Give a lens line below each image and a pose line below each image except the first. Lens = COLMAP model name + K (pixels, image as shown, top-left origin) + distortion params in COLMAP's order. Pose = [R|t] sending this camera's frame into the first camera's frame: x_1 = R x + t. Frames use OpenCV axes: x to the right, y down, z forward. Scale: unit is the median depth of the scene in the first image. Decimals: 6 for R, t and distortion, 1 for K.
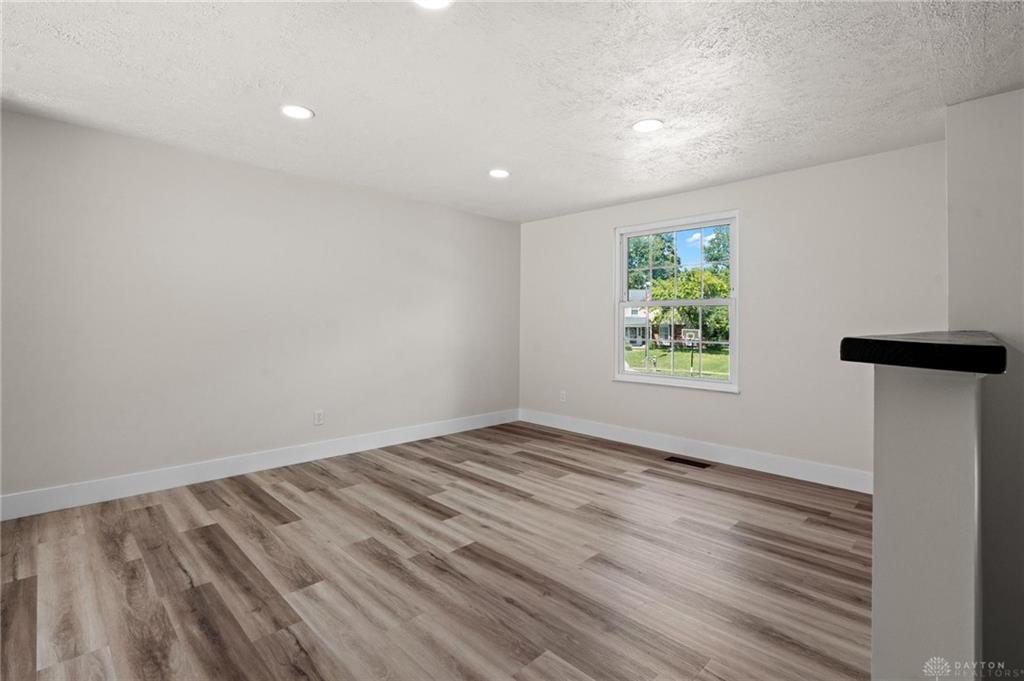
lens RADIAL K [[470.3, 0, 508.0], [0, 470.3, 317.0], [0, 0, 1]] dist [-0.007049, 0.002245]
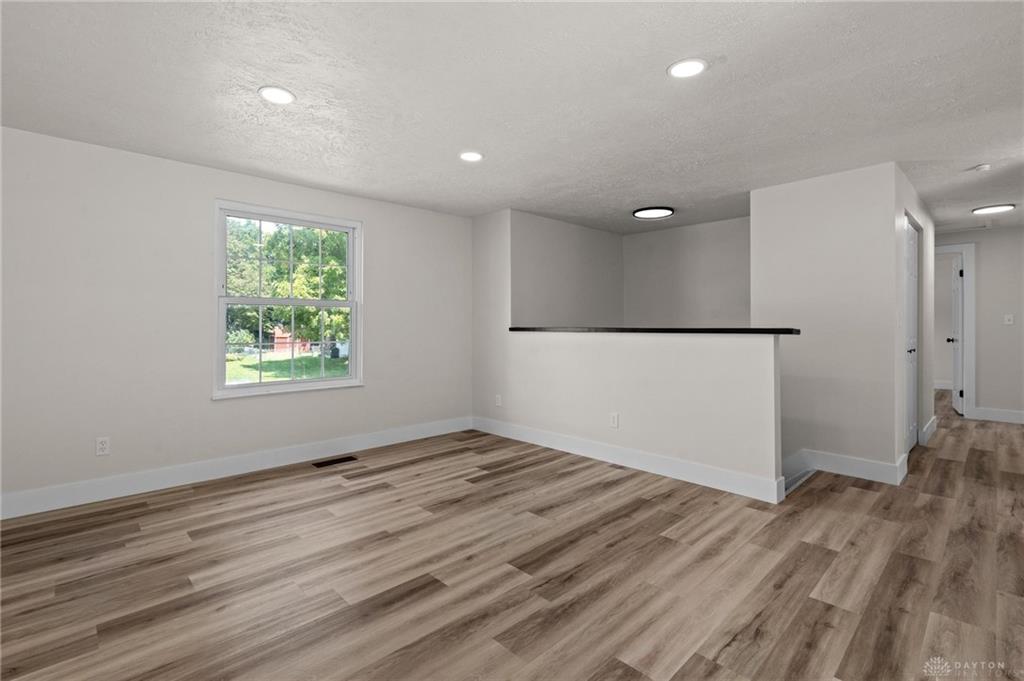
lens RADIAL K [[470.3, 0, 503.4], [0, 470.3, 322.3], [0, 0, 1]] dist [-0.007049, 0.002245]
pose [[0.027718, -0.001484, 0.999615, -0.981104], [-0.012523, 0.999920, 0.001832, 0.005846], [-0.999537, -0.012569, 0.027697, 0.979757]]
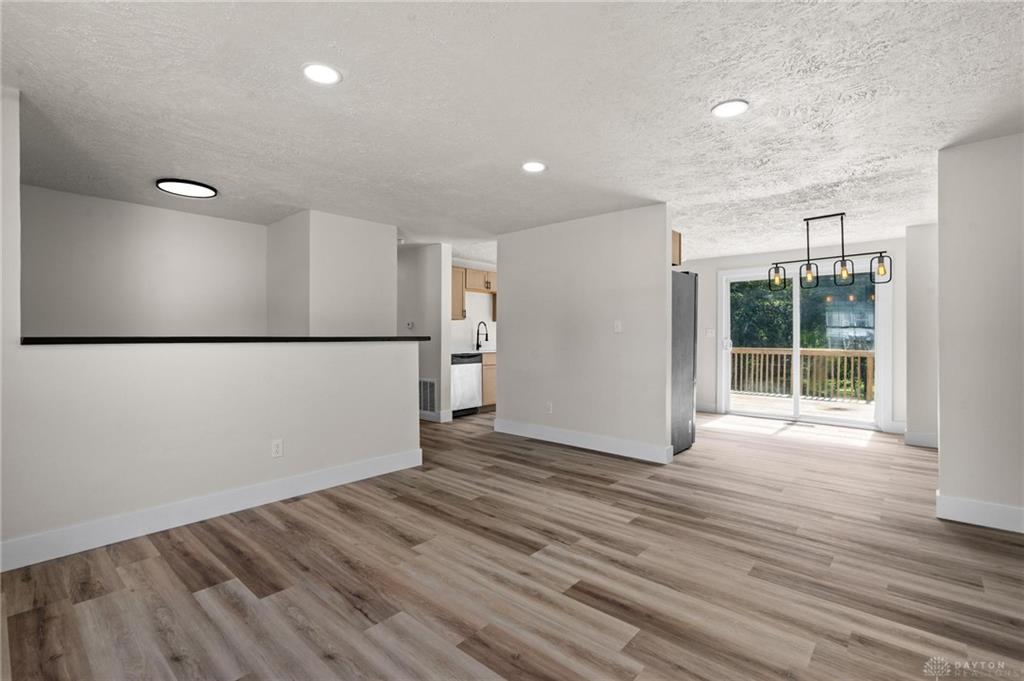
lens RADIAL K [[470.3, 0, 502.4], [0, 470.3, 336.7], [0, 0, 1]] dist [-0.007049, 0.002245]
pose [[-0.998282, -0.012645, -0.057219, 0.049488], [-0.012067, 0.999873, -0.010446, 0.027447], [0.057344, -0.009738, -0.998307, 1.975164]]
